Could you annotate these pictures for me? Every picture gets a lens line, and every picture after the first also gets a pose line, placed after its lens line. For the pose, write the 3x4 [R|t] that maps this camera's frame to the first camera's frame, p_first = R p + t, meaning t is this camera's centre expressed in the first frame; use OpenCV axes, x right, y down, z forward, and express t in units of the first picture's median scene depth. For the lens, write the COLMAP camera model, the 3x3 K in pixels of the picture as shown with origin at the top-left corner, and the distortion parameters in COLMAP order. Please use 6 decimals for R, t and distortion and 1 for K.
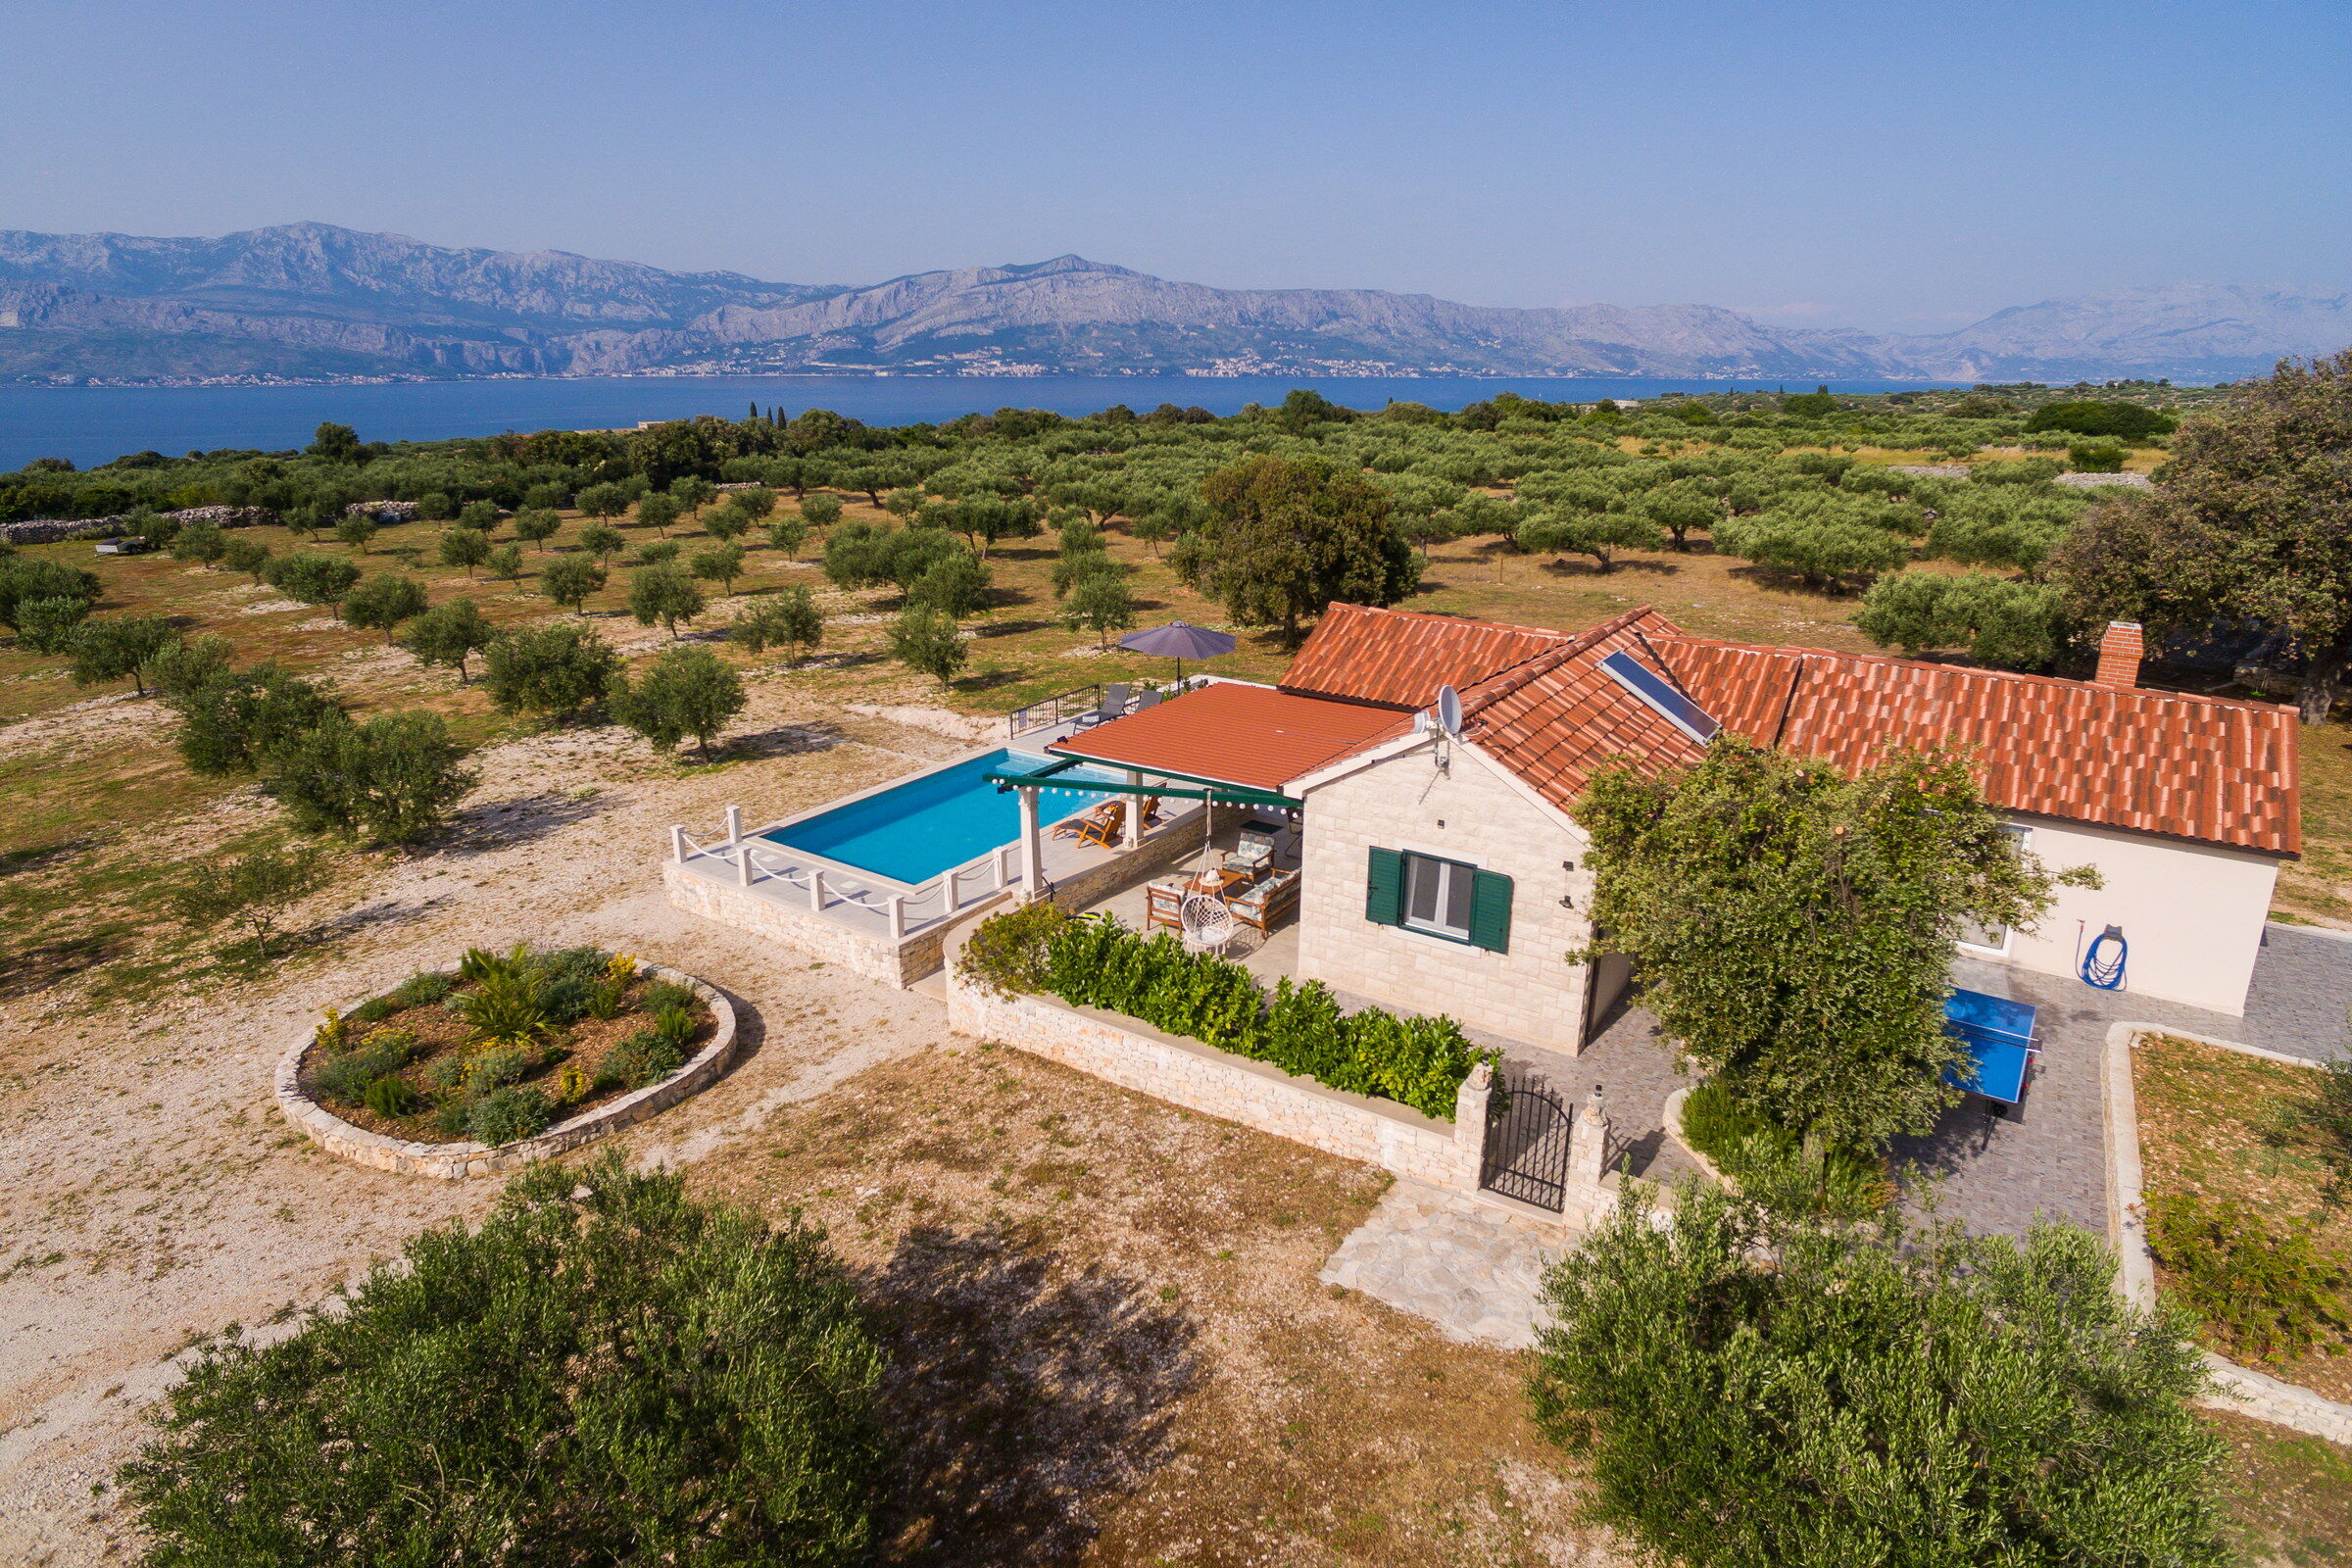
lens RADIAL K [[1320.6, 0, 1180.4], [0, 1320.6, 754.2], [0, 0, 1]] dist [-0.108331, 0.072391]
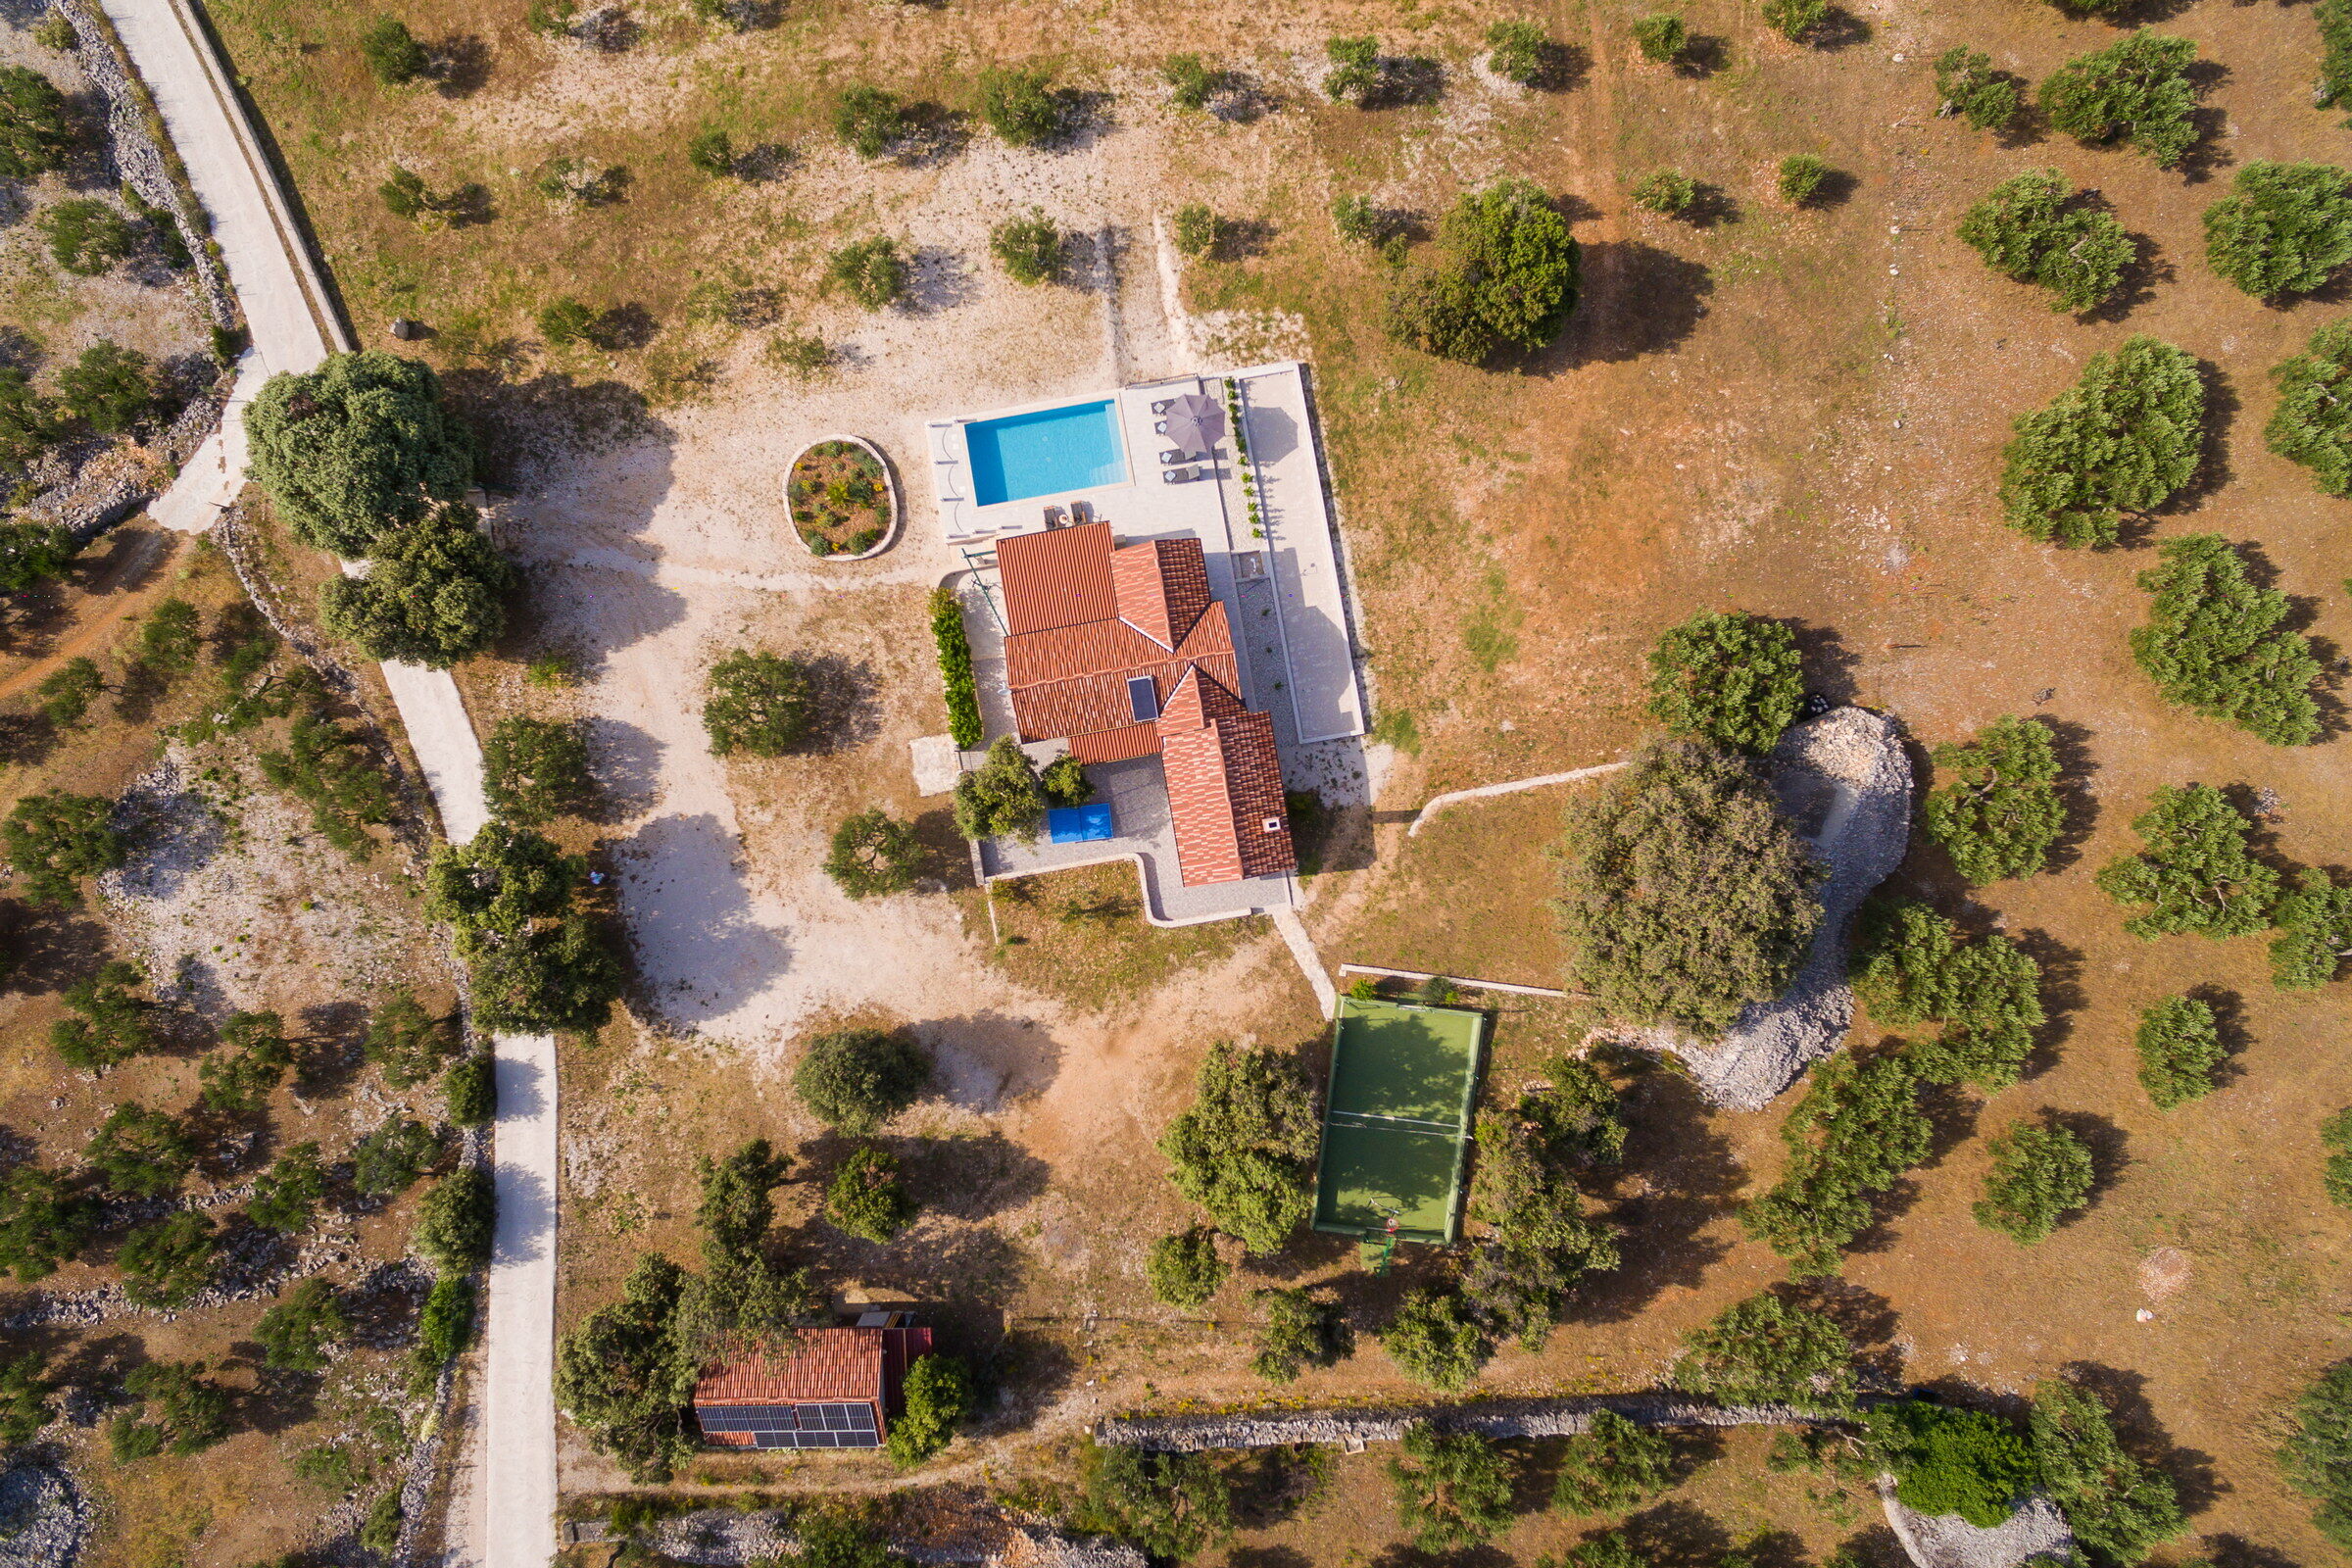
lens RADIAL K [[1352.1, 0, 1165.9], [0, 1352.1, 783.6], [0, 0, 1]] dist [-0.113702, 0.078979]
pose [[0.677085, 0.735751, -0.015049, 0.702721], [-0.204531, 0.207788, 0.956552, -3.326559], [0.706911, -0.644589, 0.291174, 0.099711]]
